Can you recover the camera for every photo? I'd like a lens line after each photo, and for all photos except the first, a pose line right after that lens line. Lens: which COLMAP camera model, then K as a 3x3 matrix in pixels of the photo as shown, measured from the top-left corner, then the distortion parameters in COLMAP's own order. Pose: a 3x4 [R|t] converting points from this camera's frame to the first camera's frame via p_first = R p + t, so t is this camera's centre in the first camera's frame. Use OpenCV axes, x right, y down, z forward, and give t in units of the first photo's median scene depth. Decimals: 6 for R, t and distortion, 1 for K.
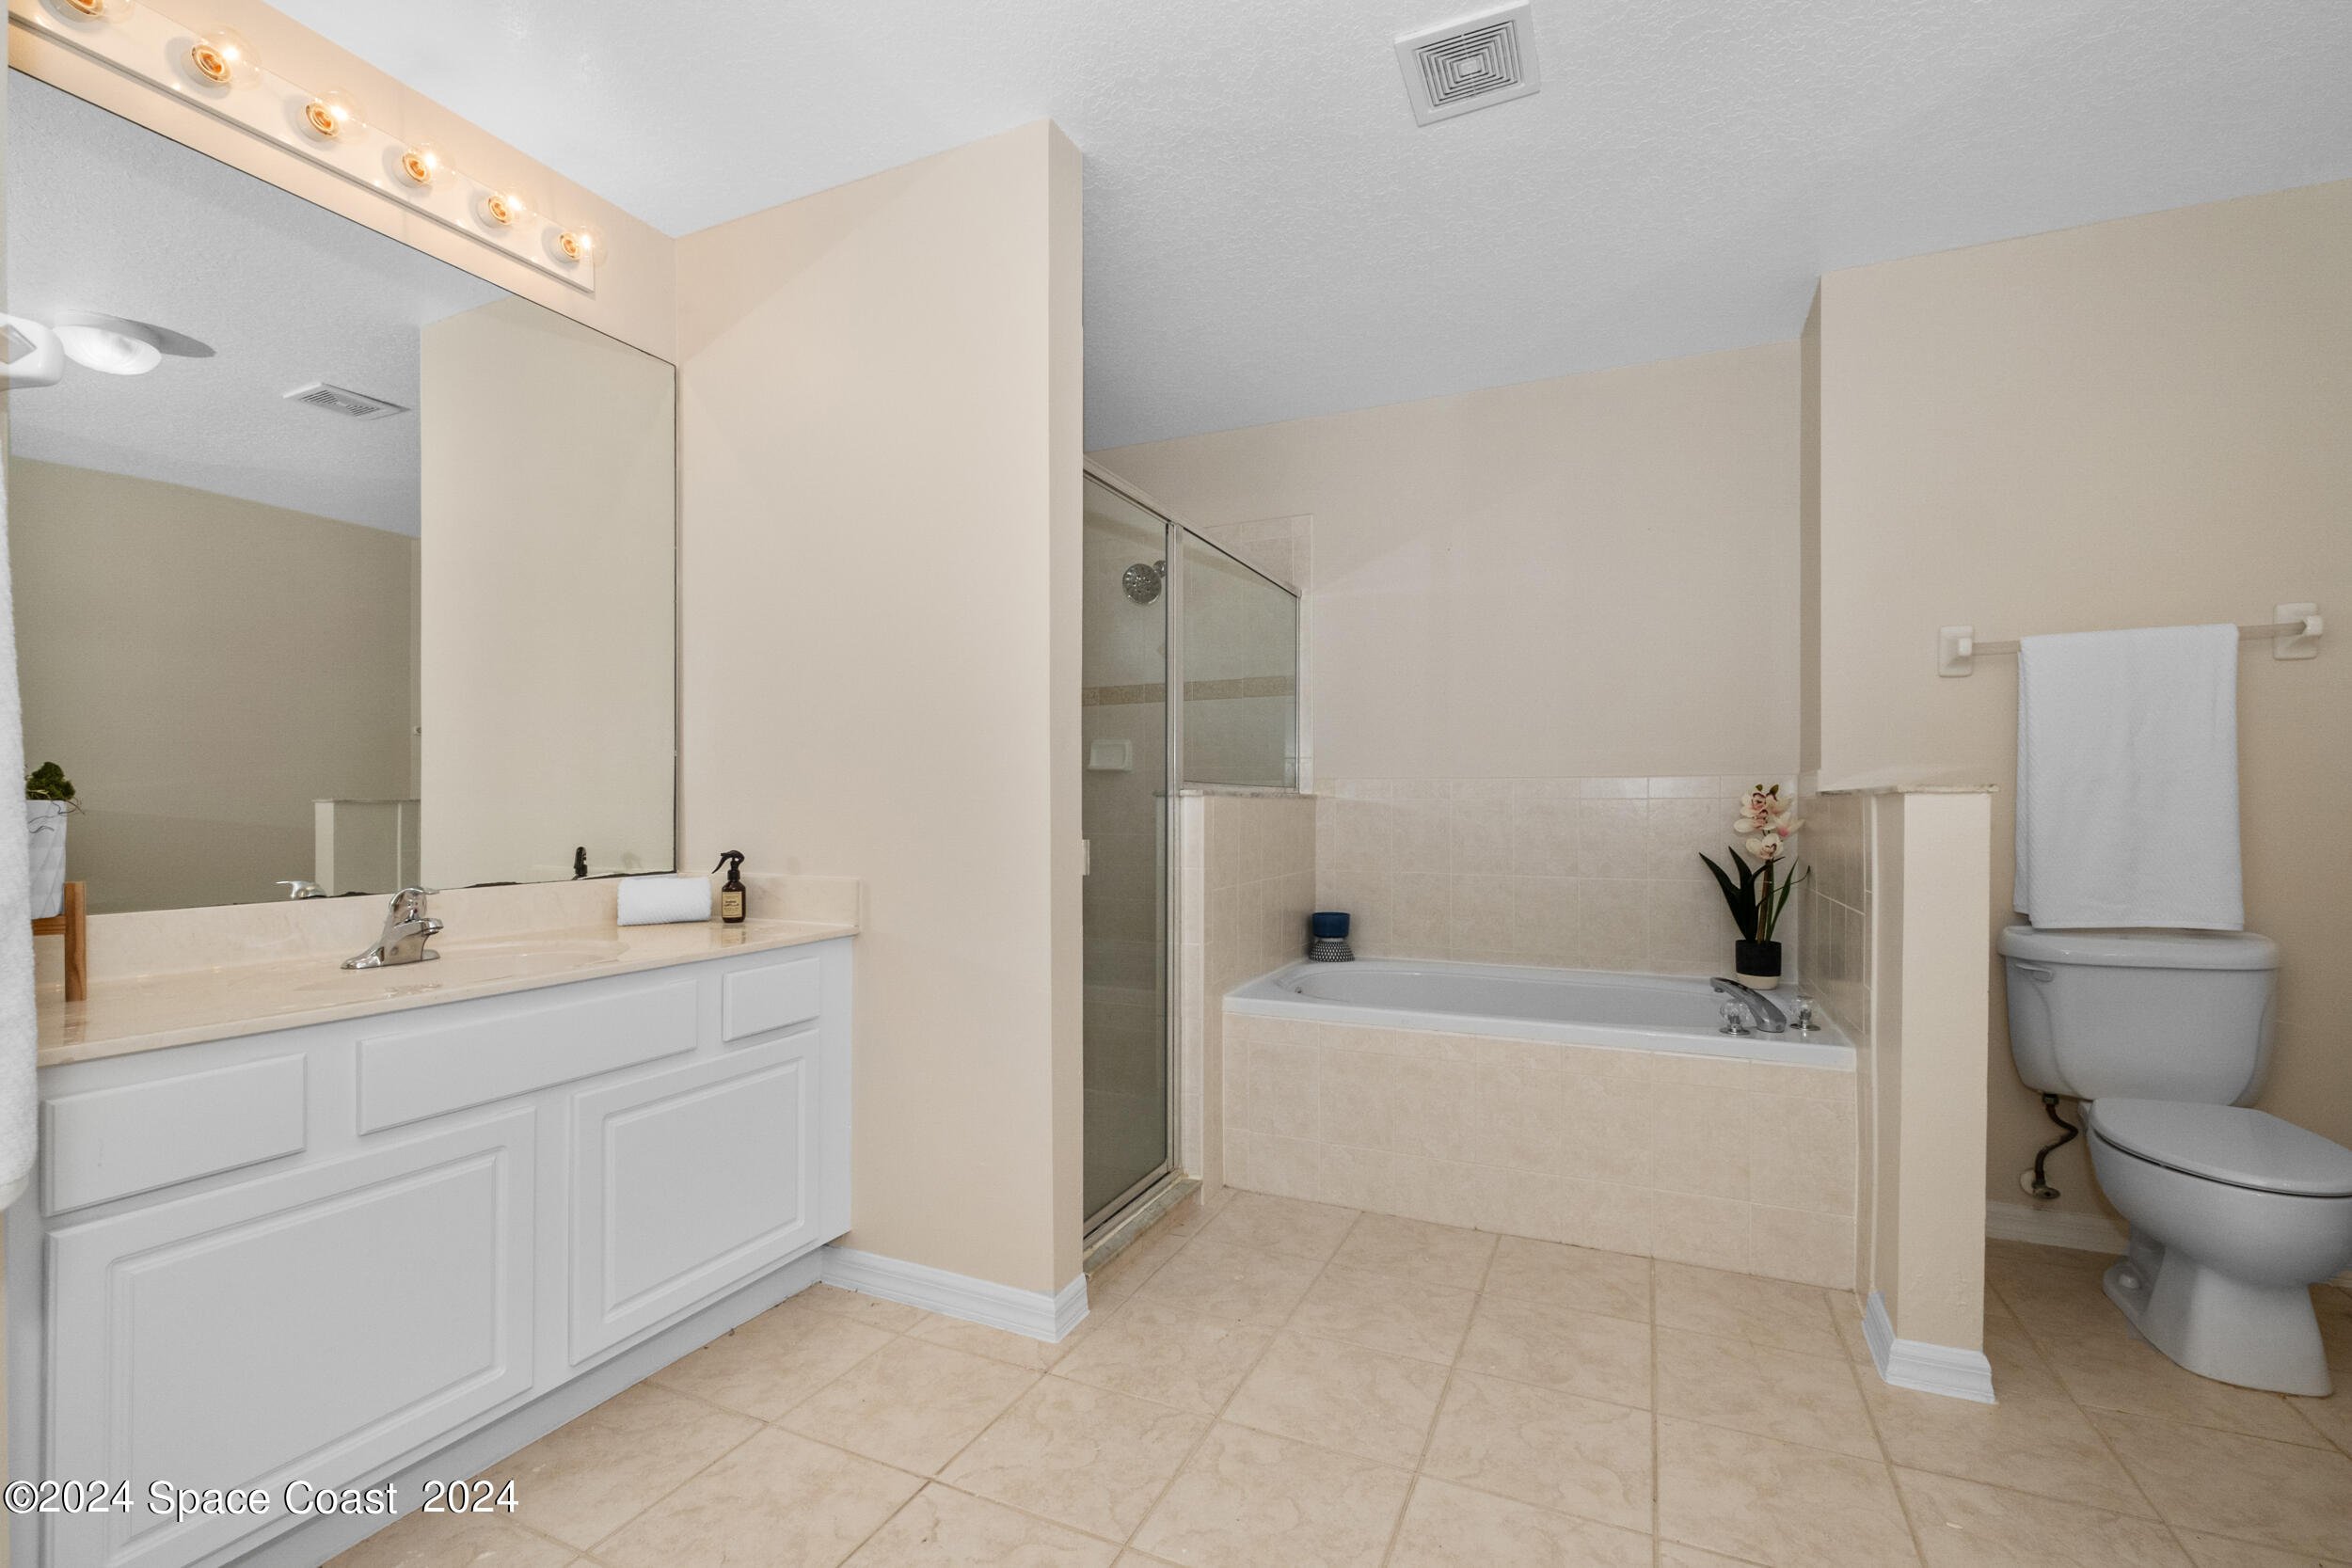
lens RADIAL K [[1030.3, 0, 1176.0], [0, 1030.3, 784.0], [0, 0, 1]] dist [0.003248, -0.007276]
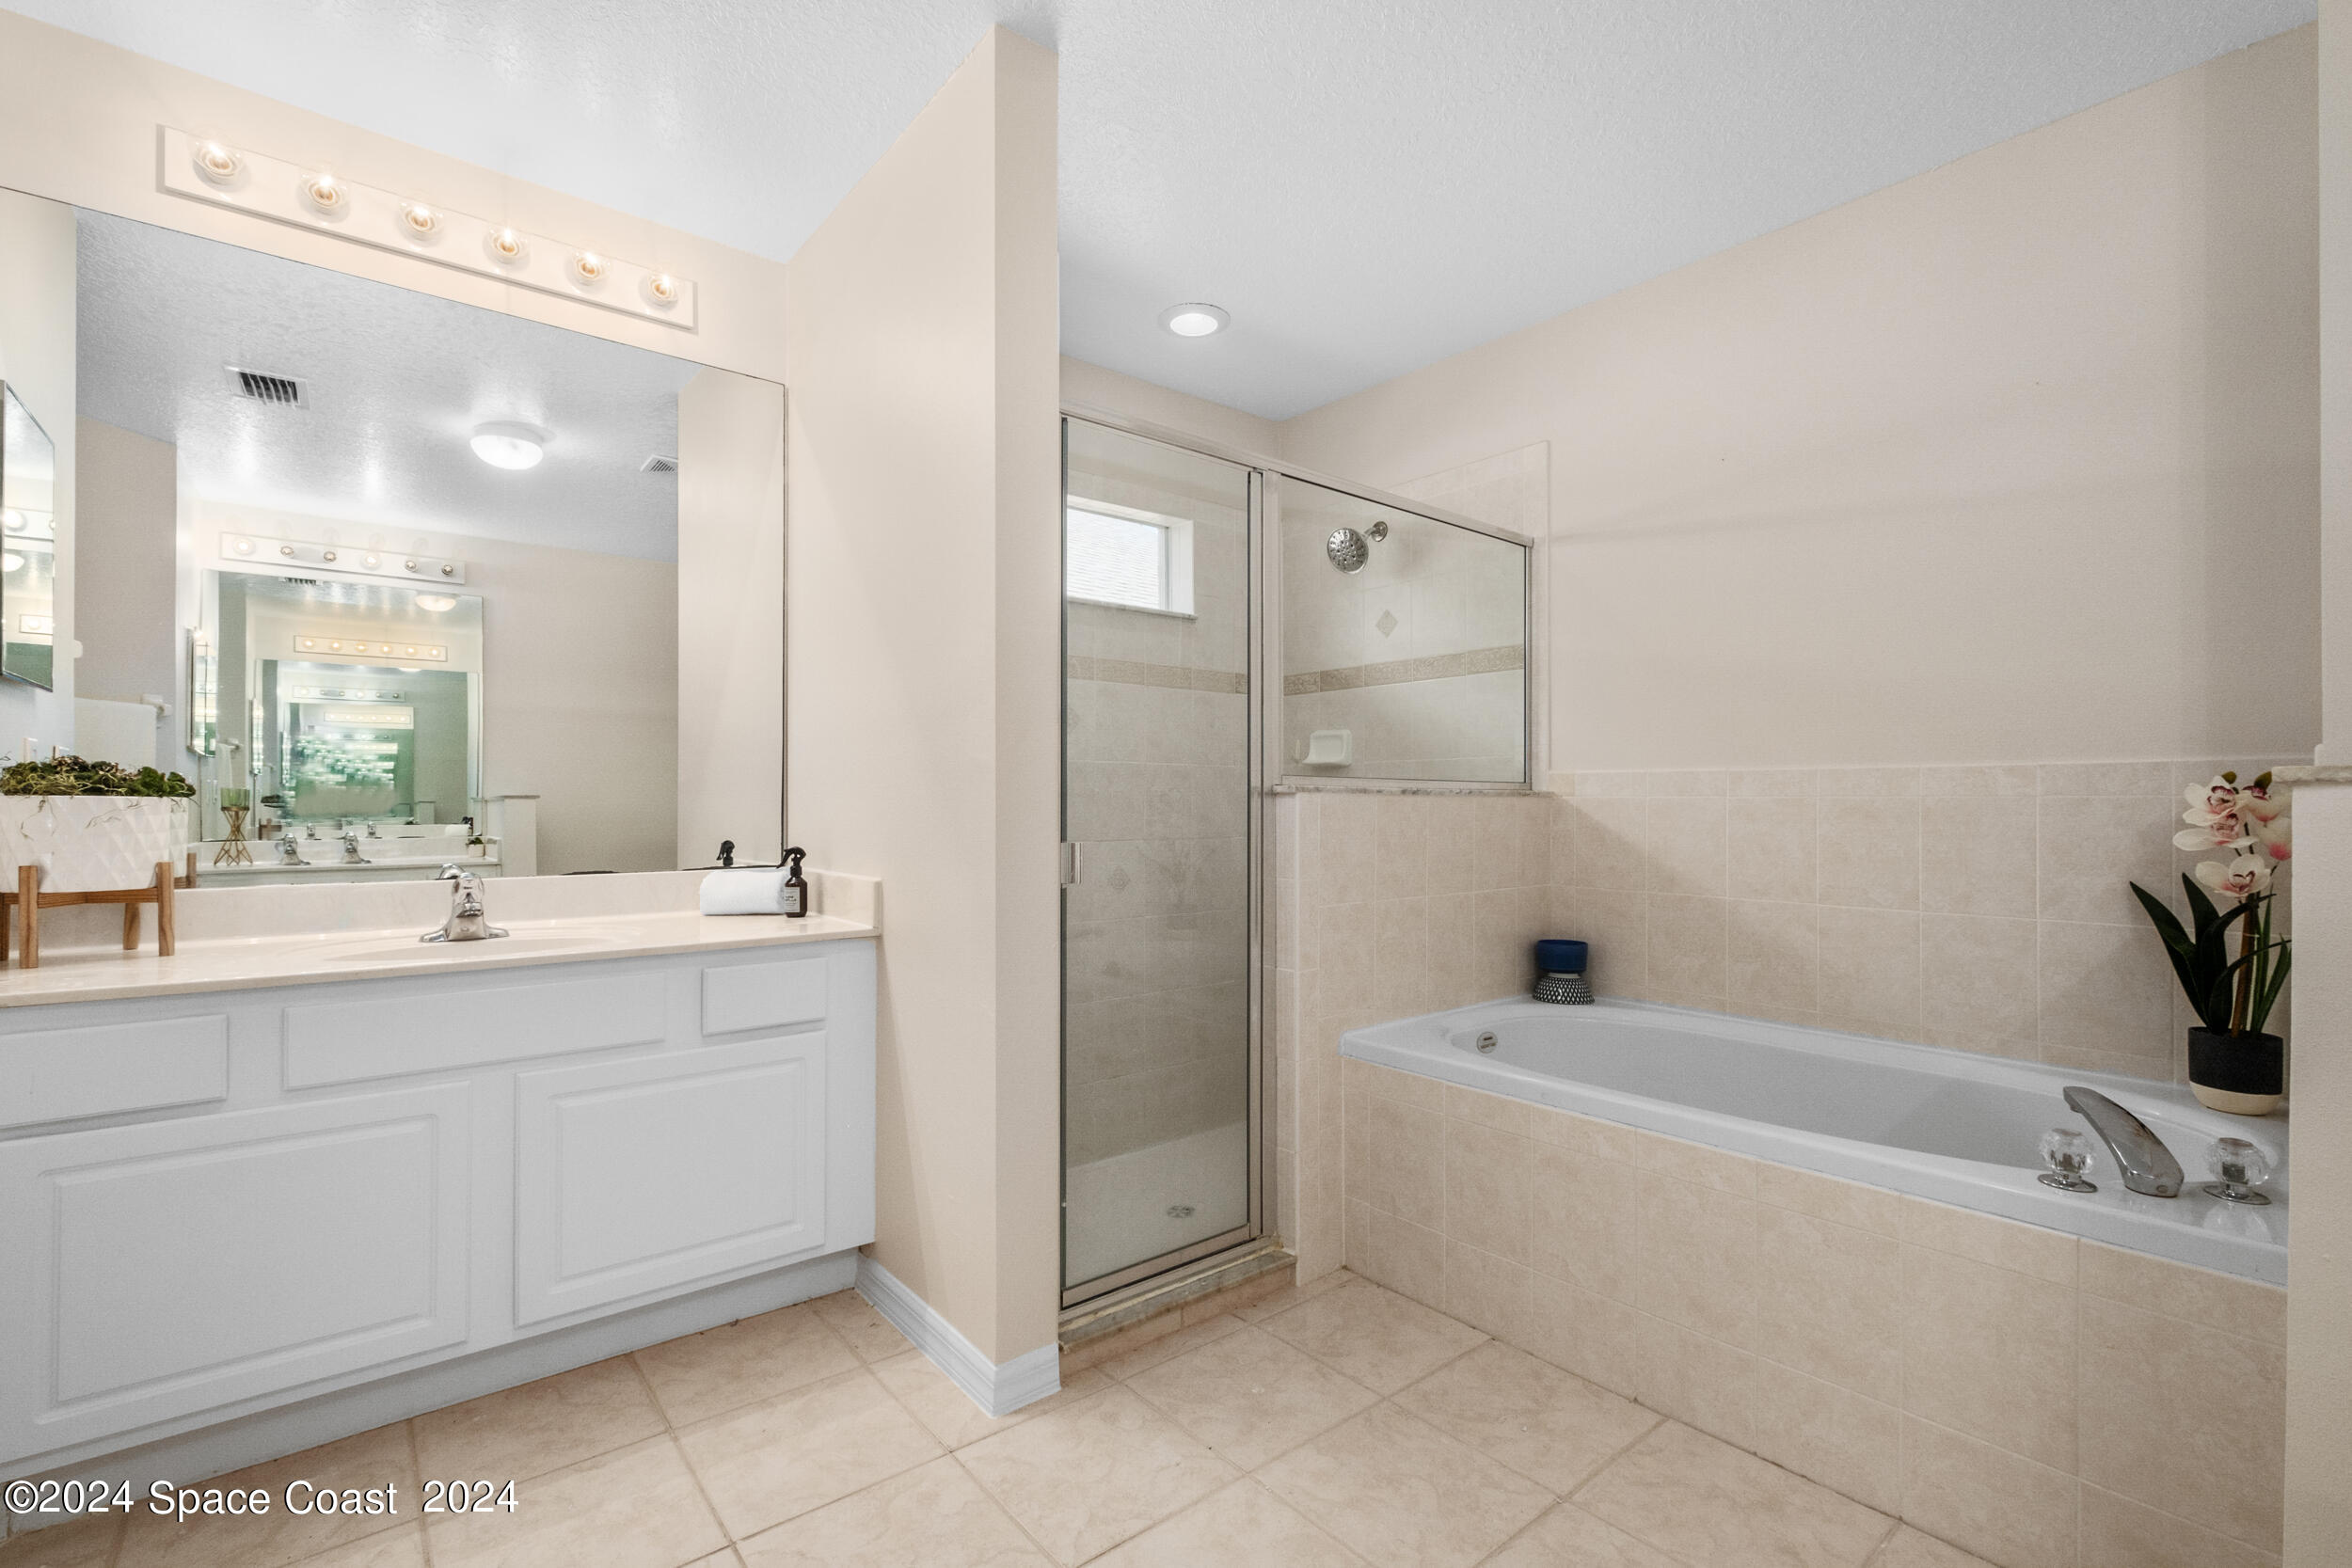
lens RADIAL K [[1034.5, 0, 1171.6], [0, 1034.5, 779.3], [0, 0, 1]] dist [-0.006464, -0.000416]
pose [[0.898053, -0.007785, -0.439817, 0.336452], [0.006293, 0.999968, -0.004851, 0.004938], [0.439841, 0.001589, 0.898074, 0.231797]]
